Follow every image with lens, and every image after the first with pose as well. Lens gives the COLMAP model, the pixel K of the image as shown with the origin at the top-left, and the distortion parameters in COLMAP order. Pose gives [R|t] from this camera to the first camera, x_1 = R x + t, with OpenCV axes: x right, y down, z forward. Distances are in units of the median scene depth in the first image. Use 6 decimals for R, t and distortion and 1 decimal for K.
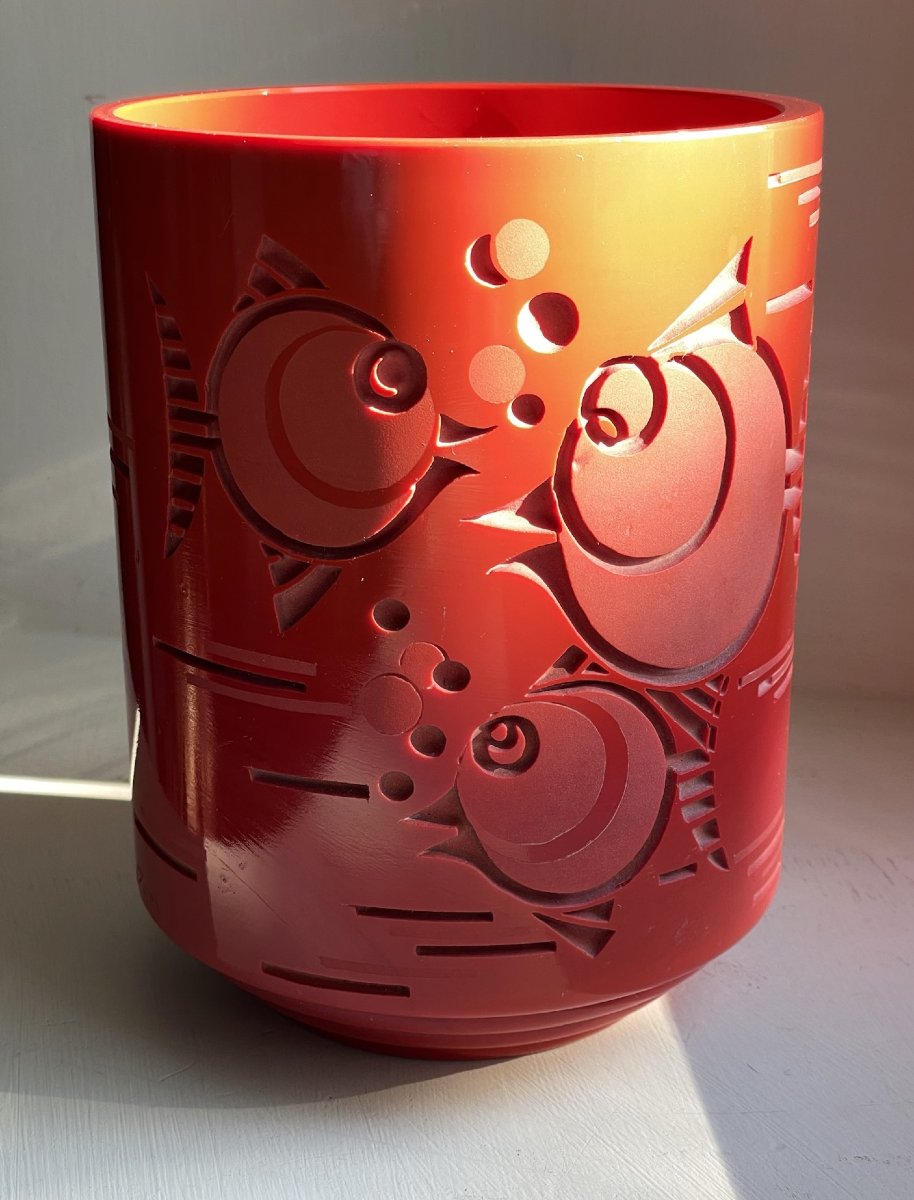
lens RADIAL K [[1843.2, 0, 465.4], [0, 1843.2, 662.8], [0, 0, 1]] dist [0.032292, 0.000000]
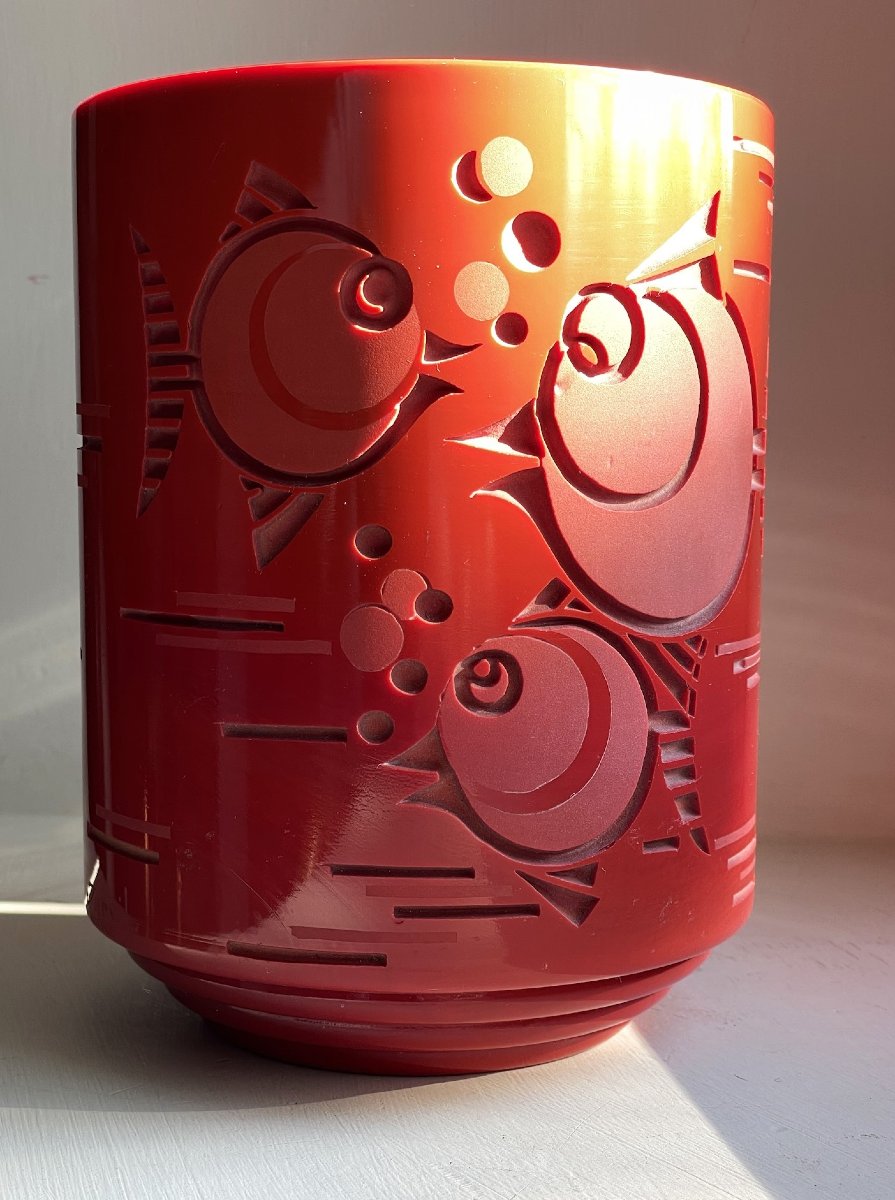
lens RADIAL K [[1822.4, 0, 422.5], [0, 1822.4, 629.5], [0, 0, 1]] dist [0.035559, 0.000000]
pose [[0.999280, -0.000602, 0.037928, -0.049791], [0.008270, 0.979282, -0.202331, 0.212818], [-0.037020, 0.202499, 0.978583, 0.050139]]
